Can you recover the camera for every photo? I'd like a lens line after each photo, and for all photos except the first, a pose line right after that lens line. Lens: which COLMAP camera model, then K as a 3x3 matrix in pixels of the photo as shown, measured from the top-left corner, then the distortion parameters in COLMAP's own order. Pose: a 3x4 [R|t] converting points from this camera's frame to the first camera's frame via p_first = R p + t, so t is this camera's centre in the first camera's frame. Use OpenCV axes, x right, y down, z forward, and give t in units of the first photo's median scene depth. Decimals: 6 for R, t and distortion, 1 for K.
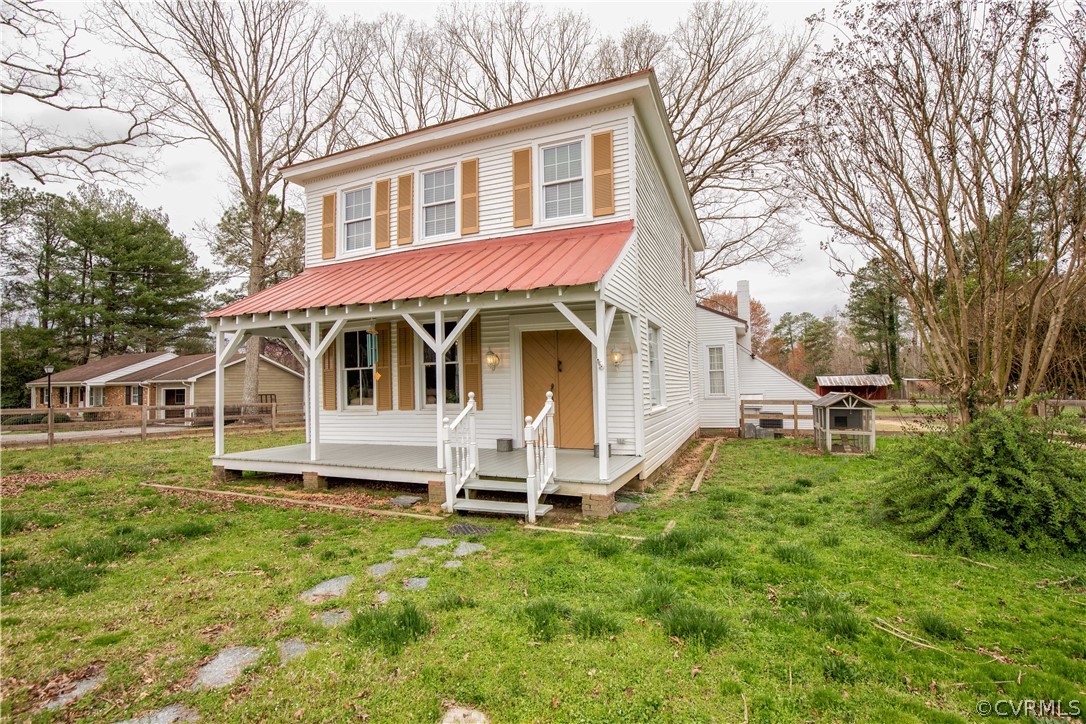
lens RADIAL K [[501.0, 0, 547.6], [0, 501.0, 370.9], [0, 0, 1]] dist [-0.034253, 0.006807]
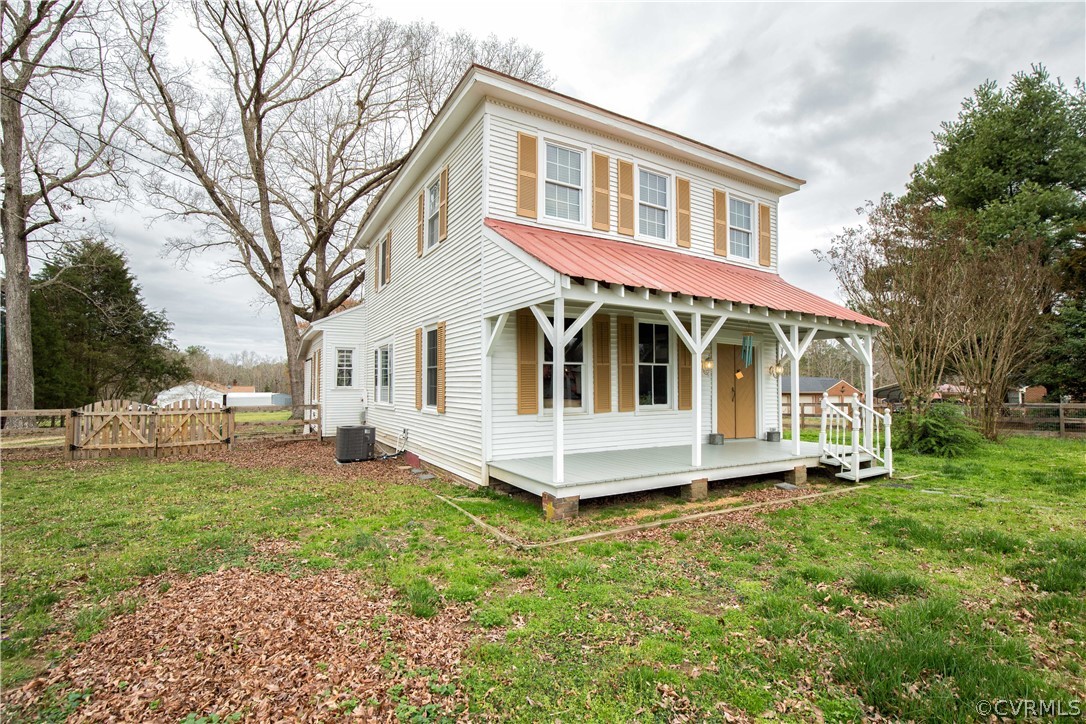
lens RADIAL K [[501.0, 0, 547.6], [0, 501.0, 370.9], [0, 0, 1]] dist [-0.034253, 0.006807]
pose [[0.598835, 0.051803, 0.799195, -1.221396], [-0.036602, 0.998633, -0.037304, 0.046212], [-0.800036, -0.006913, 0.599912, 0.607471]]
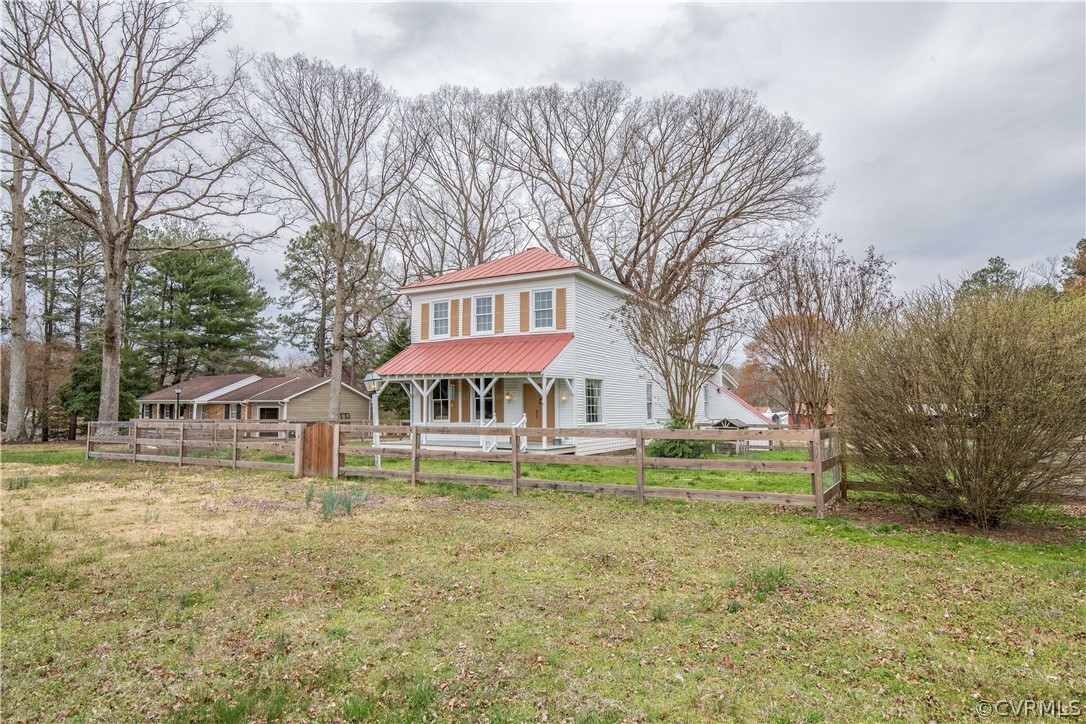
lens RADIAL K [[645.2, 0, 541.8], [0, 645.2, 383.4], [0, 0, 1]] dist [-0.000262, -0.000108]
pose [[0.990578, 0.013659, -0.136267, 0.371992], [-0.015064, 0.999843, -0.009284, -0.056556], [0.136119, 0.011249, 0.990629, -1.536664]]
